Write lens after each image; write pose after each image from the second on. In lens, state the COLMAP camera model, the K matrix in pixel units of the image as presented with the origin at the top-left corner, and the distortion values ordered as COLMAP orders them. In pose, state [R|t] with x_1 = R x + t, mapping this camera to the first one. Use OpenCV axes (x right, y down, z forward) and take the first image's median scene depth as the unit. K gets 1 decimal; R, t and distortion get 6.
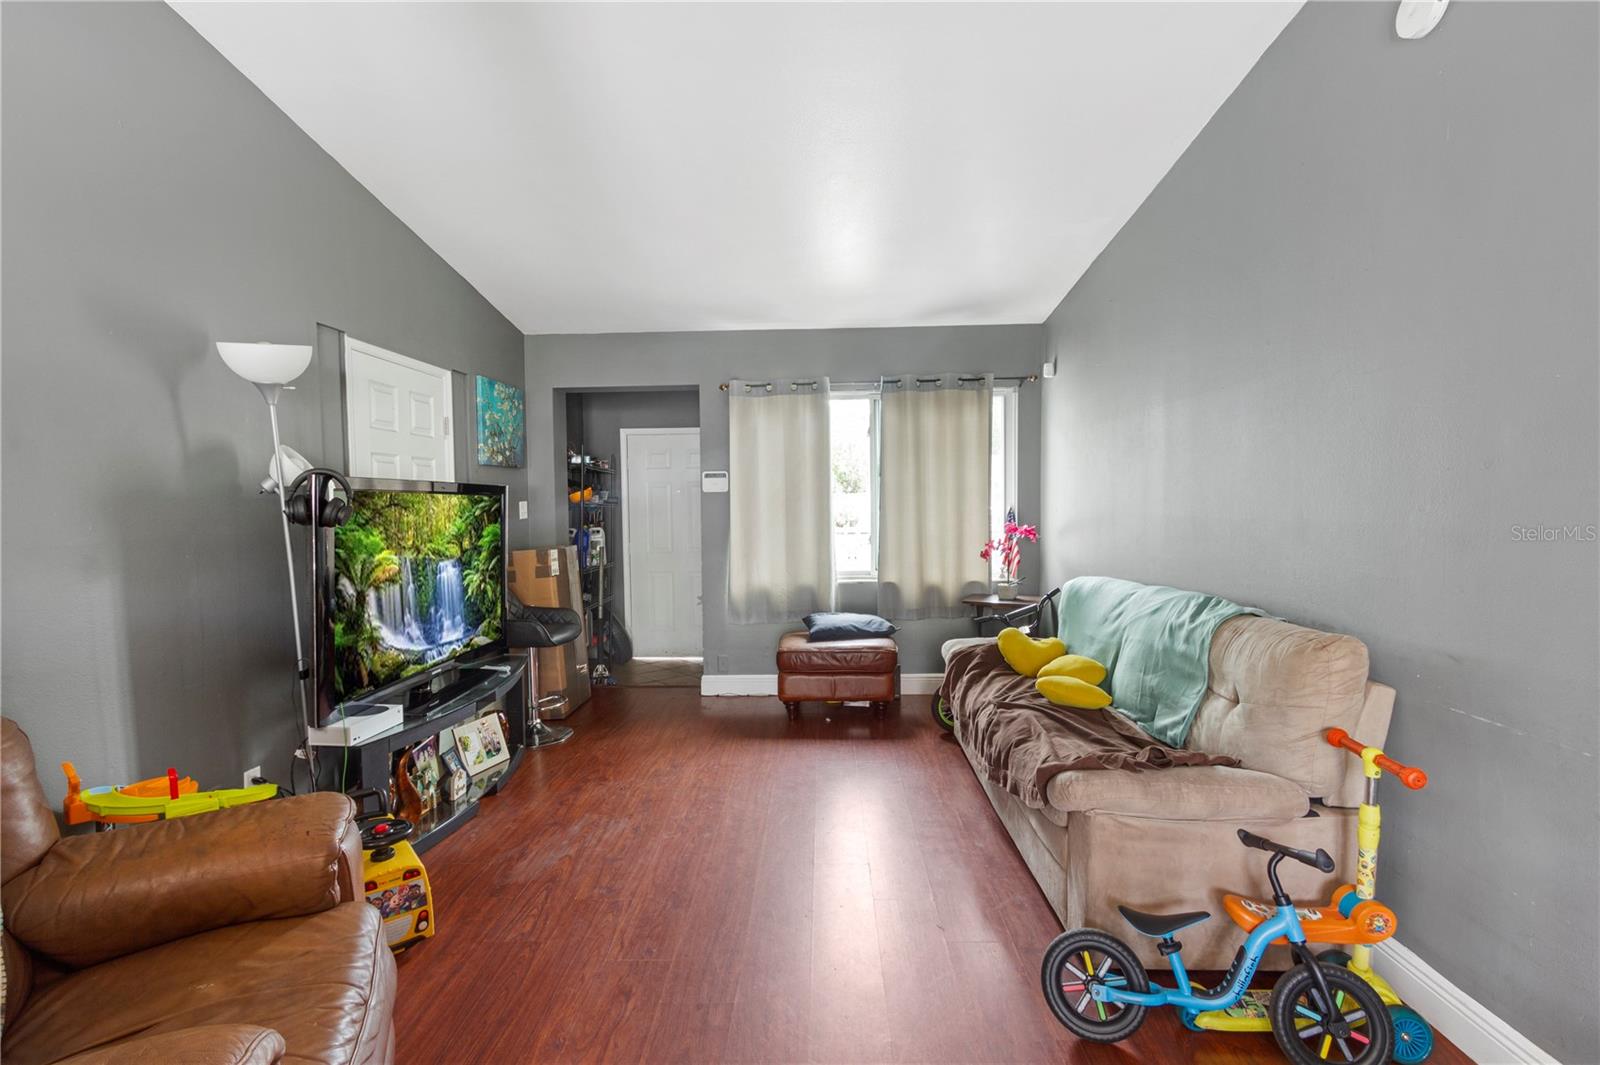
lens RADIAL K [[746.4, 0, 794.1], [0, 746.4, 506.0], [0, 0, 1]] dist [0.001388, 0.000605]
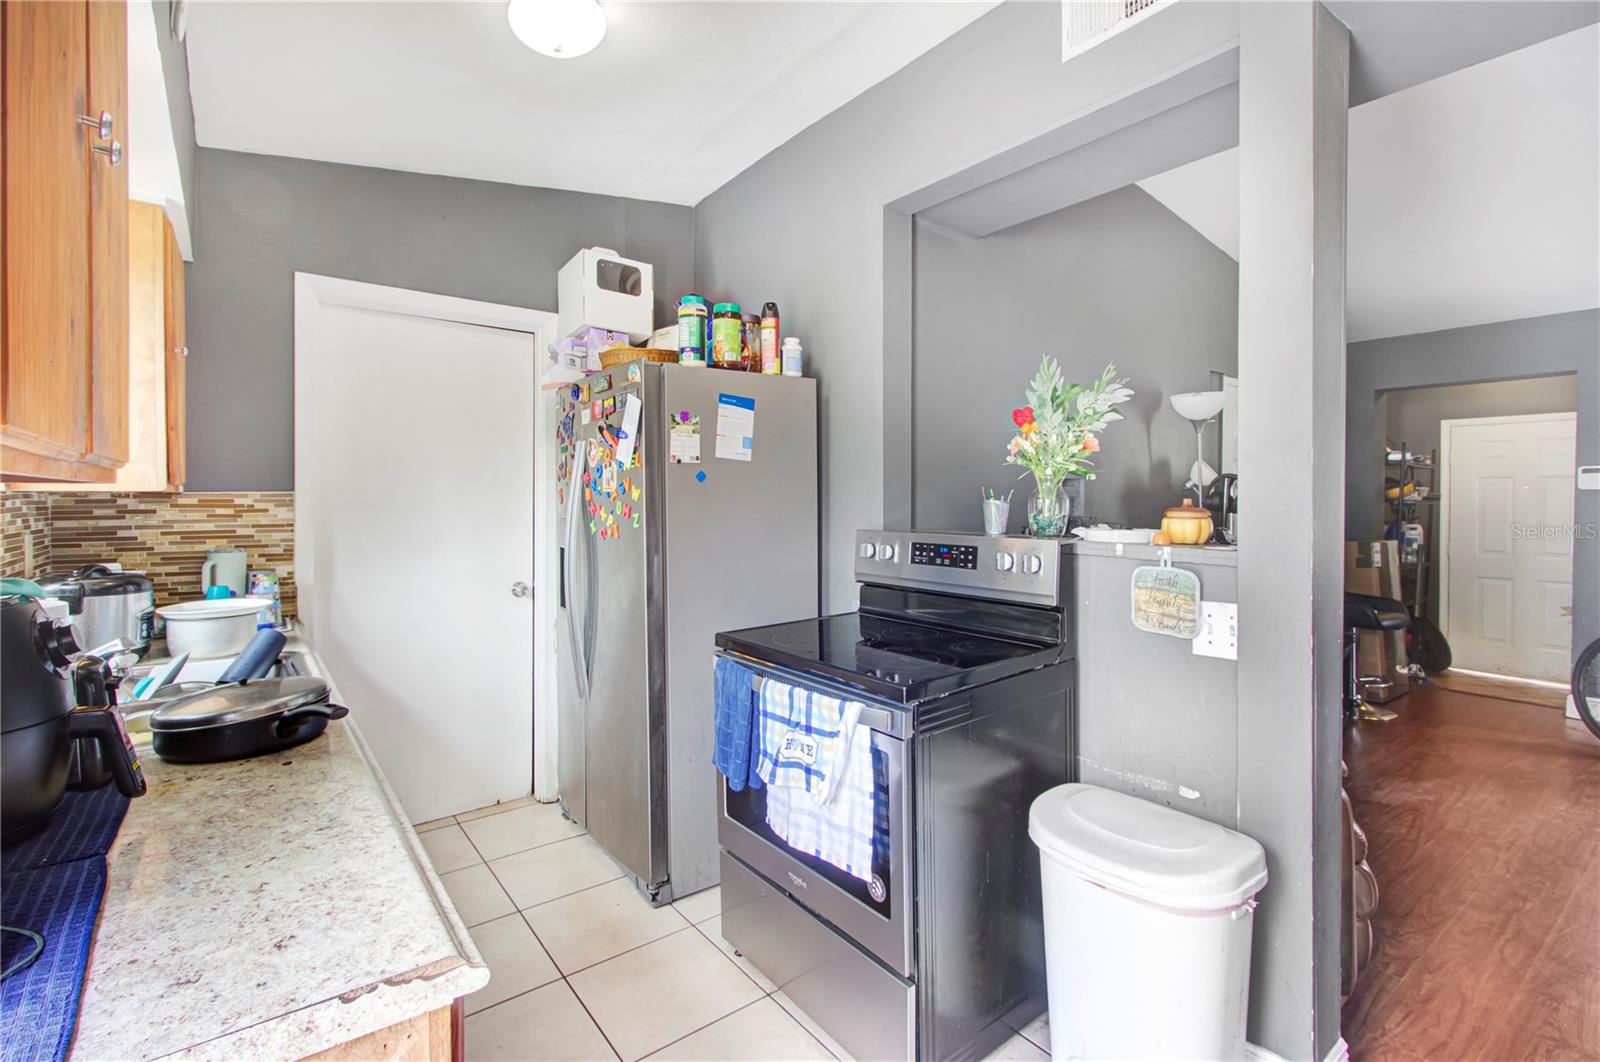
lens RADIAL K [[746.4, 0, 794.1], [0, 746.4, 504.5], [0, 0, 1]] dist [0.001388, 0.000605]
pose [[0.626484, 0.020329, -0.779169, -0.011461], [-0.013873, 0.999792, 0.014931, -0.000494], [0.779311, 0.001455, 0.626636, -0.305389]]
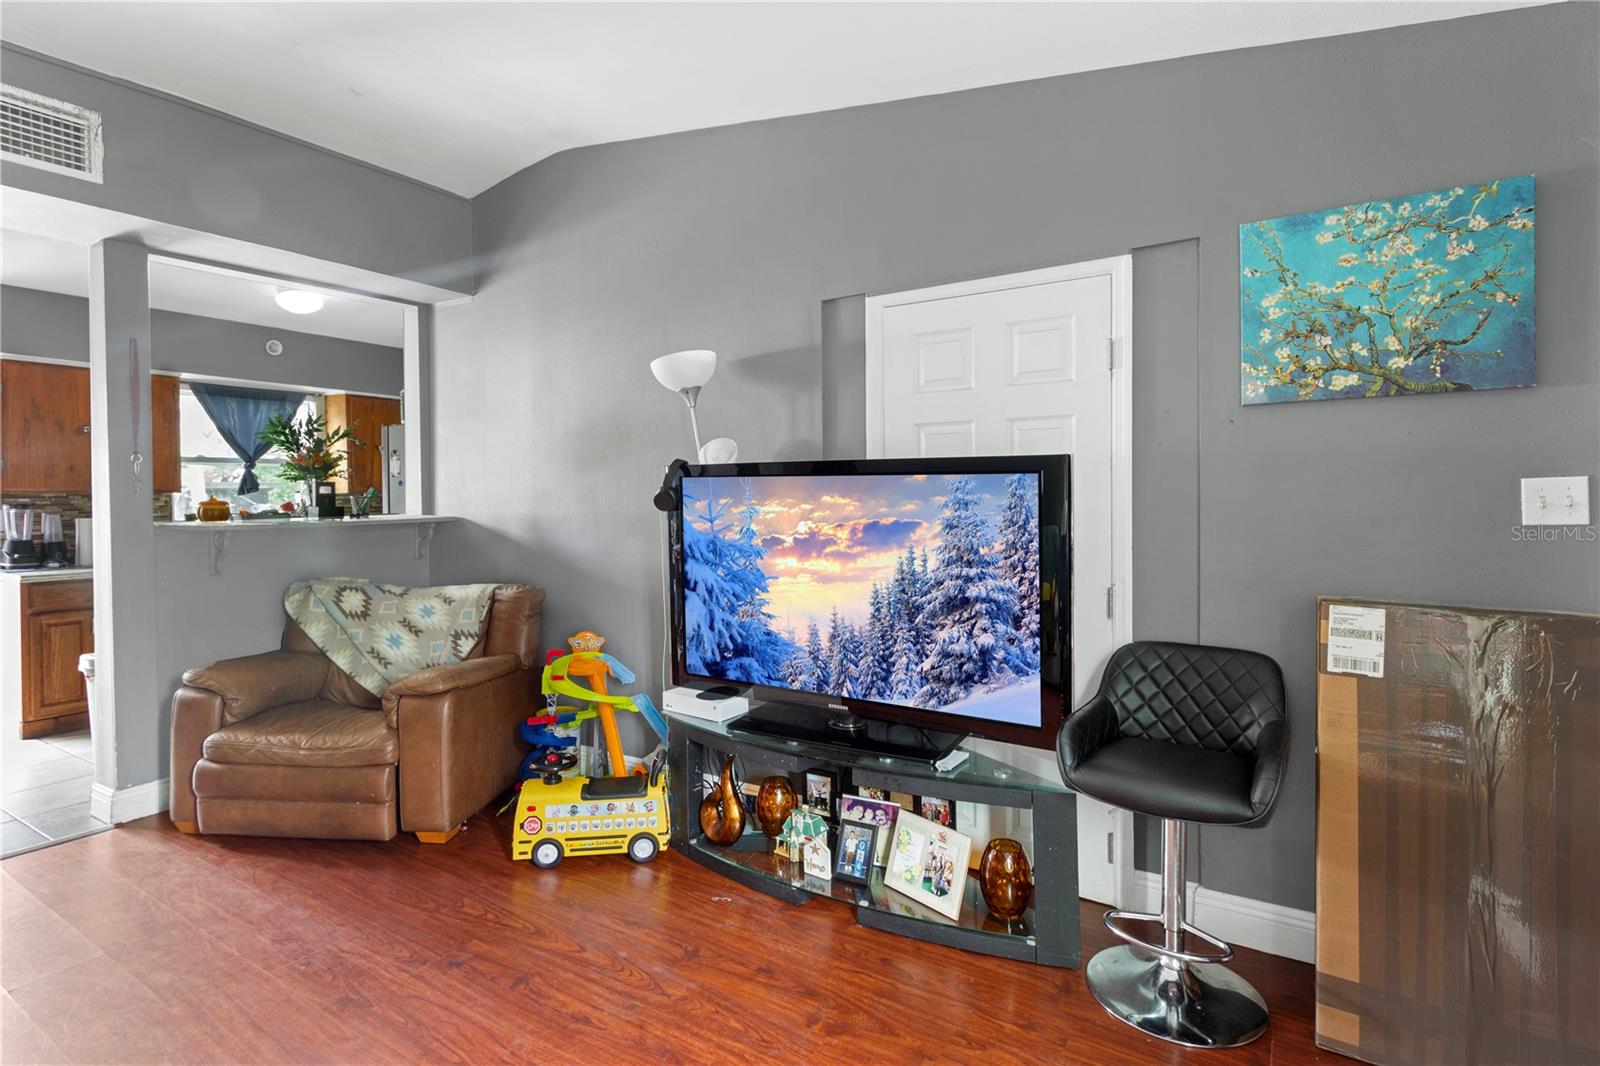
lens RADIAL K [[746.4, 0, 794.1], [0, 746.4, 506.5], [0, 0, 1]] dist [0.001388, 0.000605]
pose [[-0.488717, 0.025177, -0.872079, 0.127168], [0.004871, 0.999647, 0.026130, -0.002764], [0.872429, 0.008522, -0.488667, 0.800615]]
